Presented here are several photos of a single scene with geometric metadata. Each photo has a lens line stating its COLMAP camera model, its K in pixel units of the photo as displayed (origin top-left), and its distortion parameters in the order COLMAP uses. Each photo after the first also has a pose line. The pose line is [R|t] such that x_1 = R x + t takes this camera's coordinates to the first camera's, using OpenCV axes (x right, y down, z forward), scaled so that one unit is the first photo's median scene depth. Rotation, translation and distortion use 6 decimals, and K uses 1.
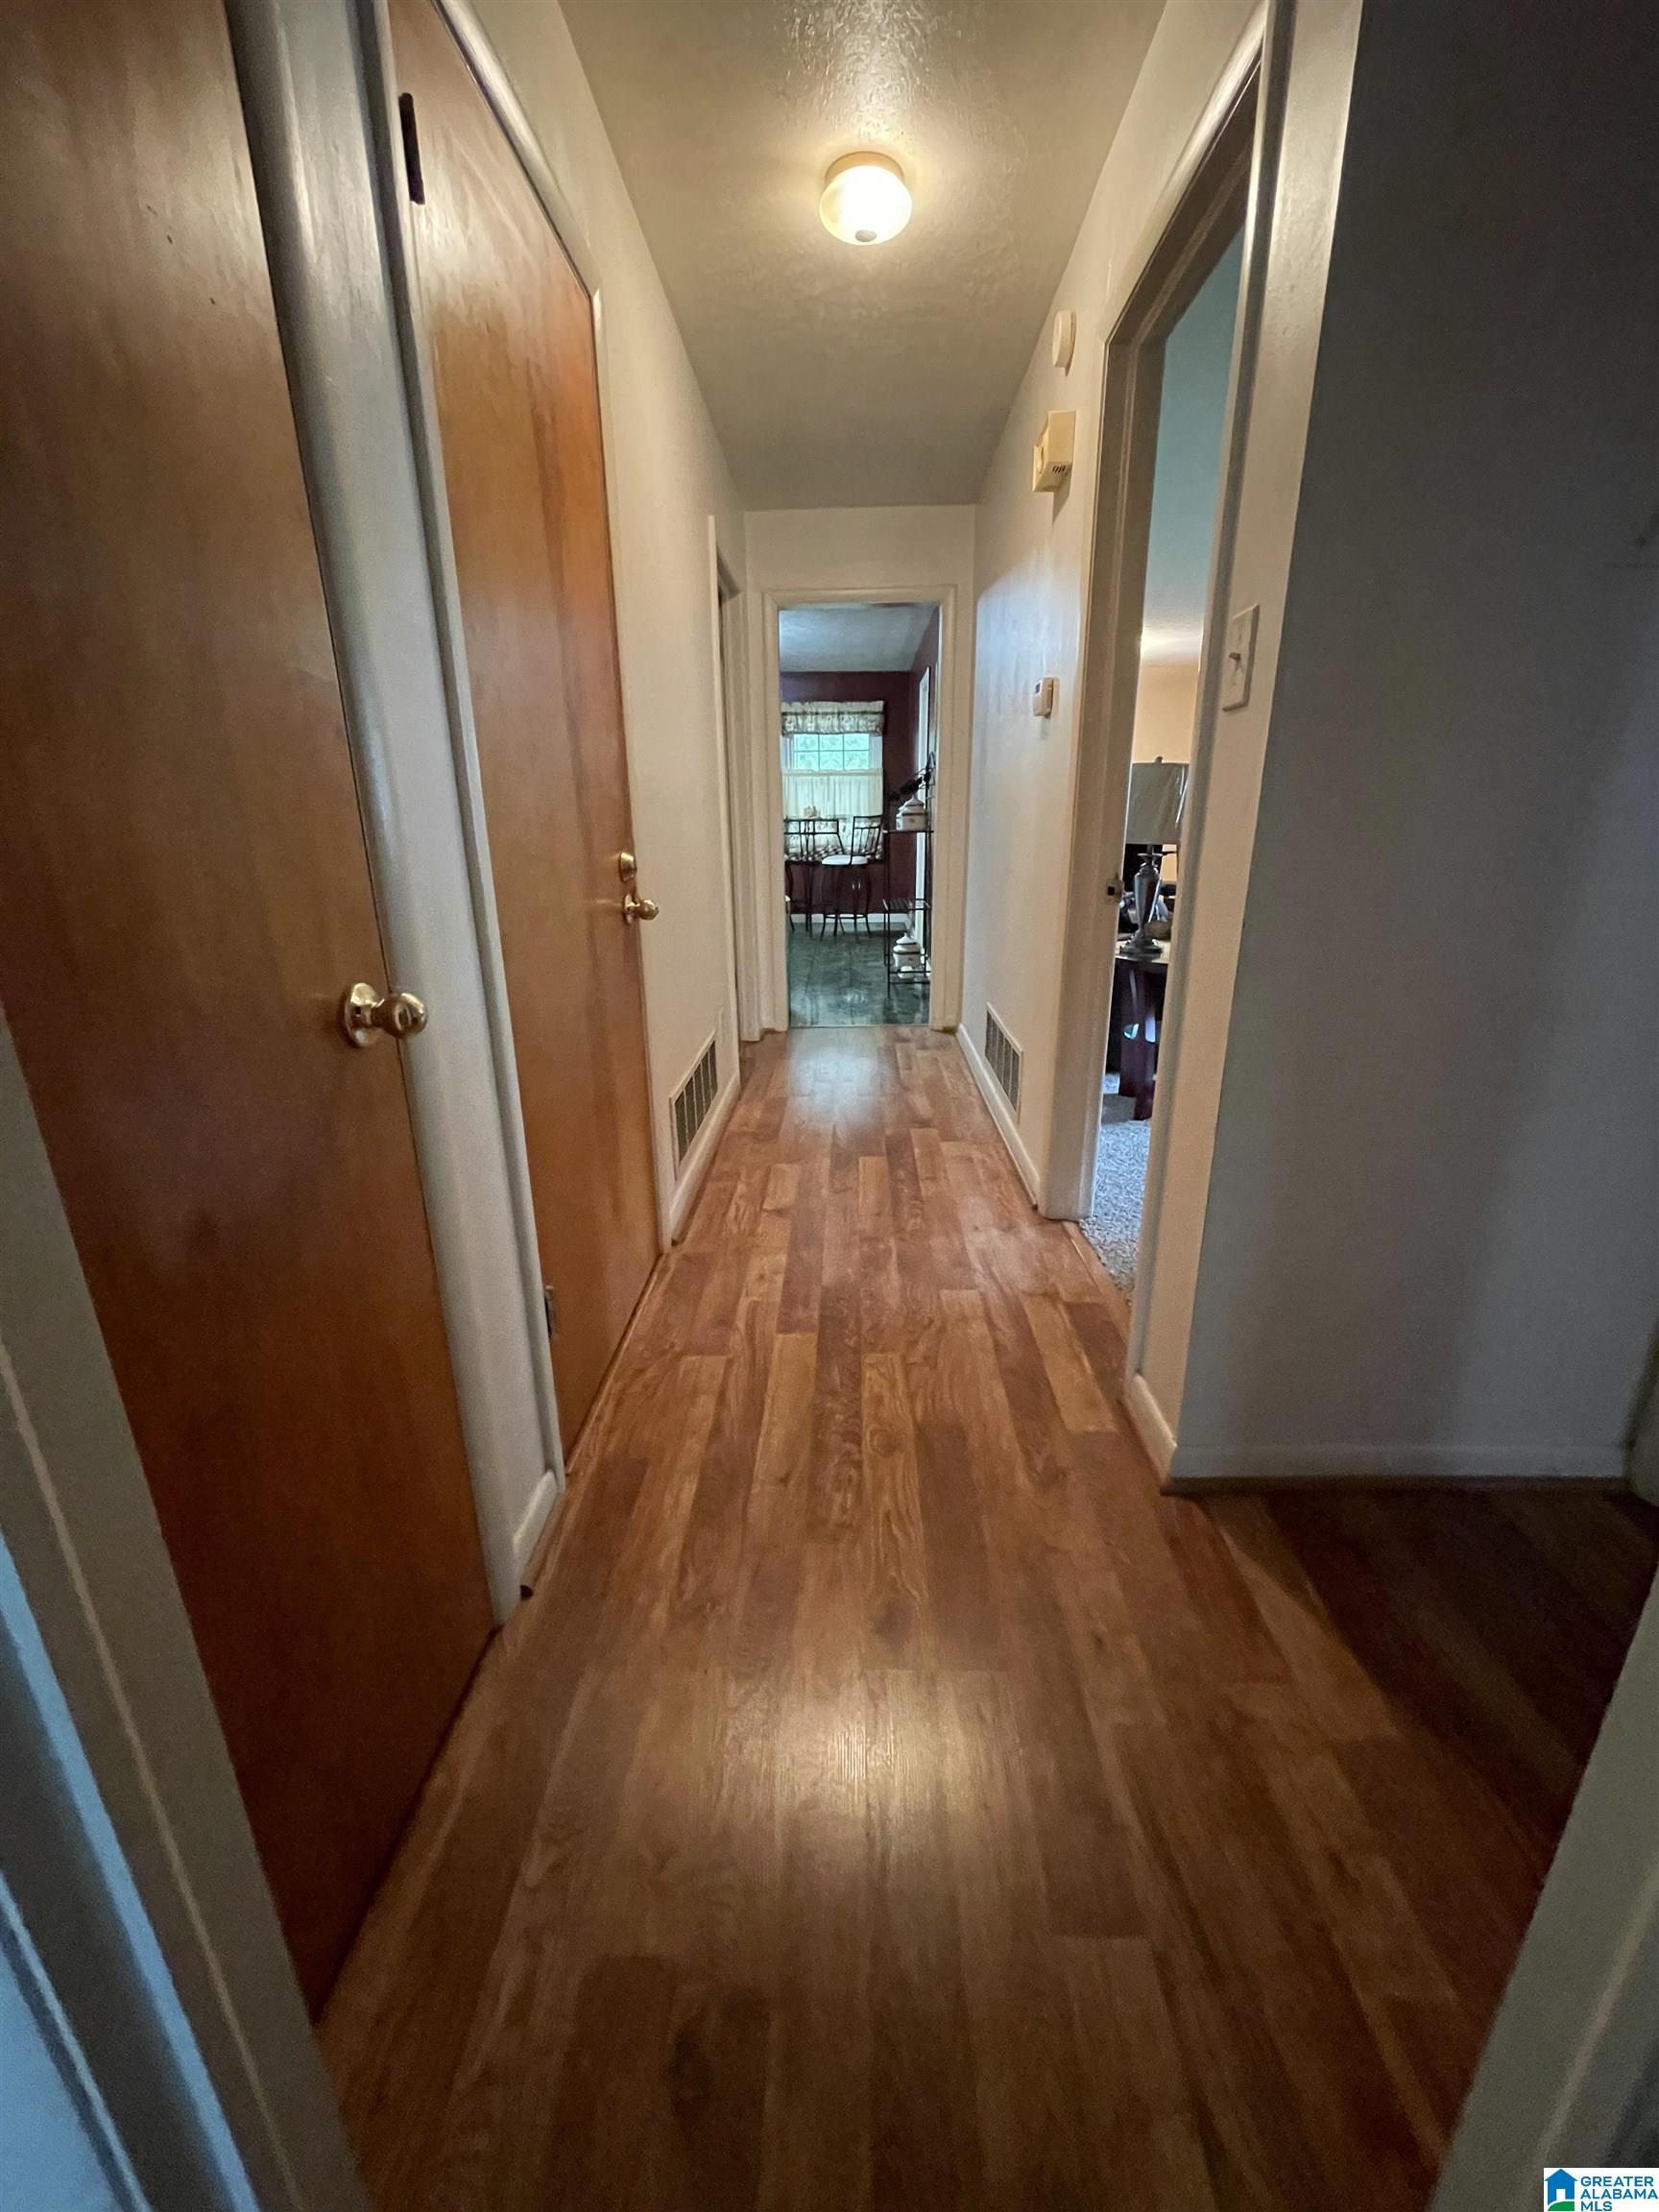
lens RADIAL K [[885.6, 0, 830.2], [0, 885.6, 1099.1], [0, 0, 1]] dist [-0.007583, 0.001531]
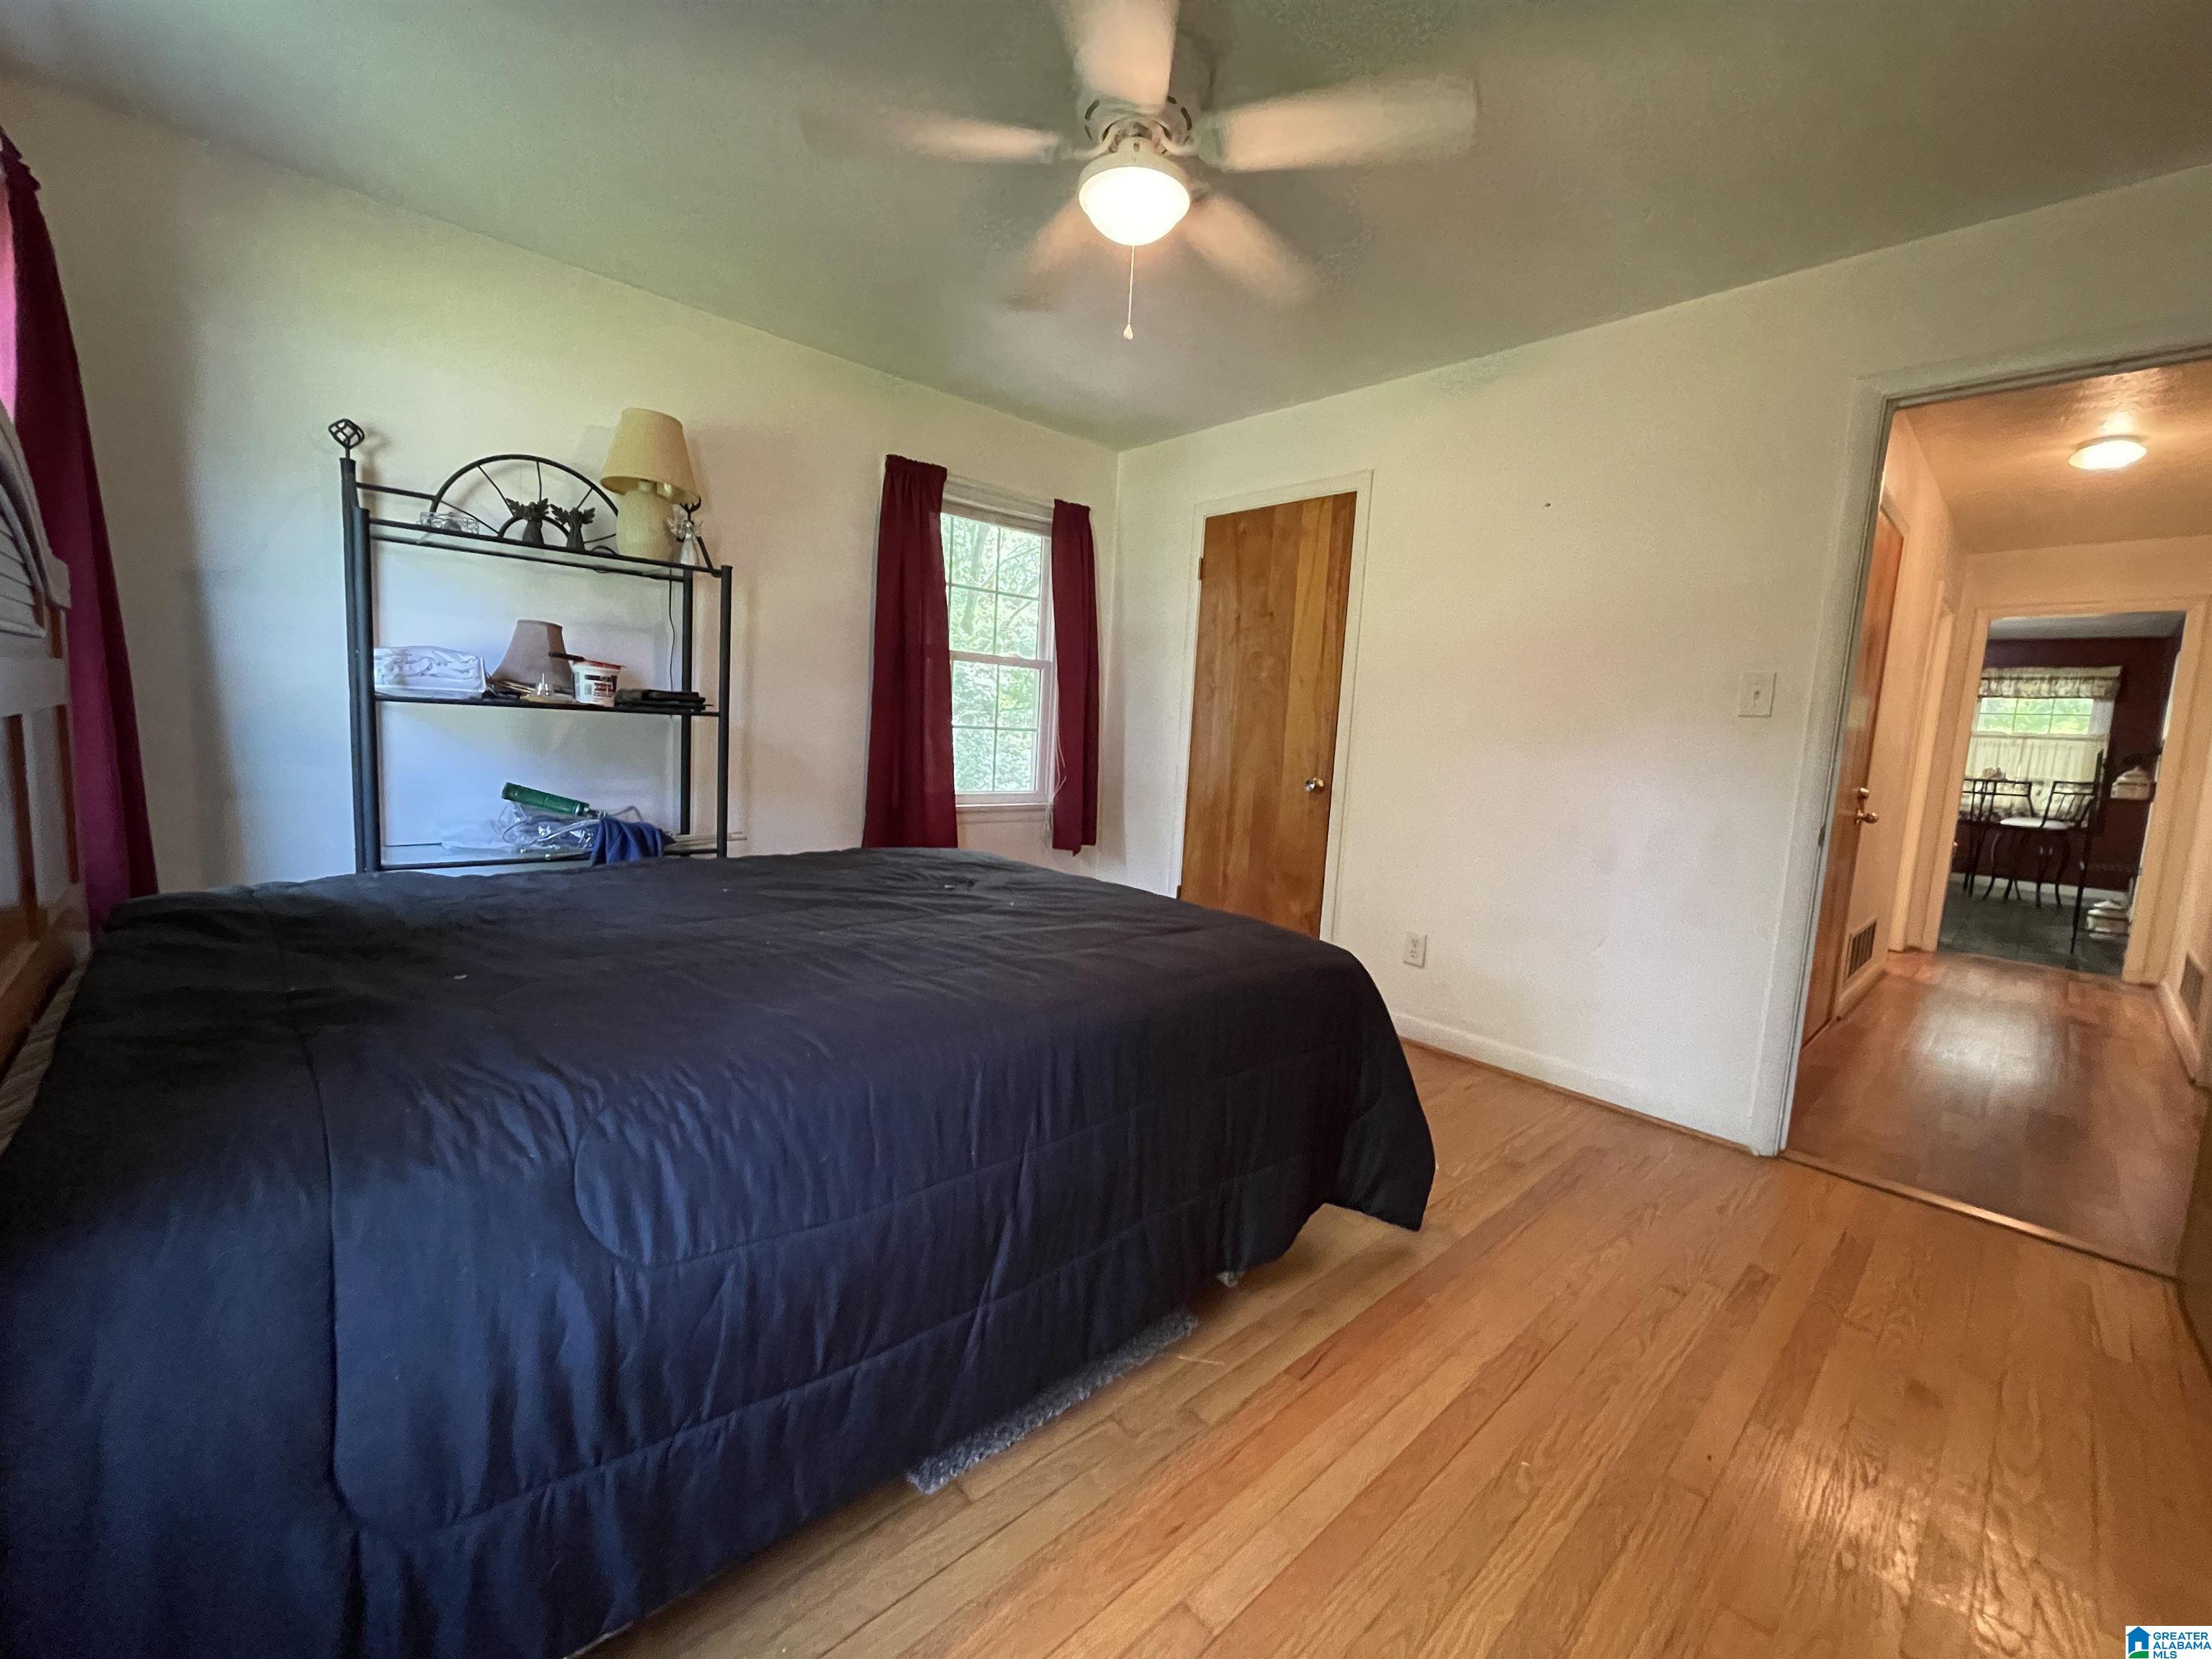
lens RADIAL K [[885.6, 0, 1095.8], [0, 885.6, 822.1], [0, 0, 1]] dist [-0.007583, 0.001531]
pose [[0.687061, 0.127238, -0.715373, -0.000557], [-0.280394, 0.954715, -0.099490, 0.185551], [0.670318, 0.268942, 0.691624, -0.584591]]
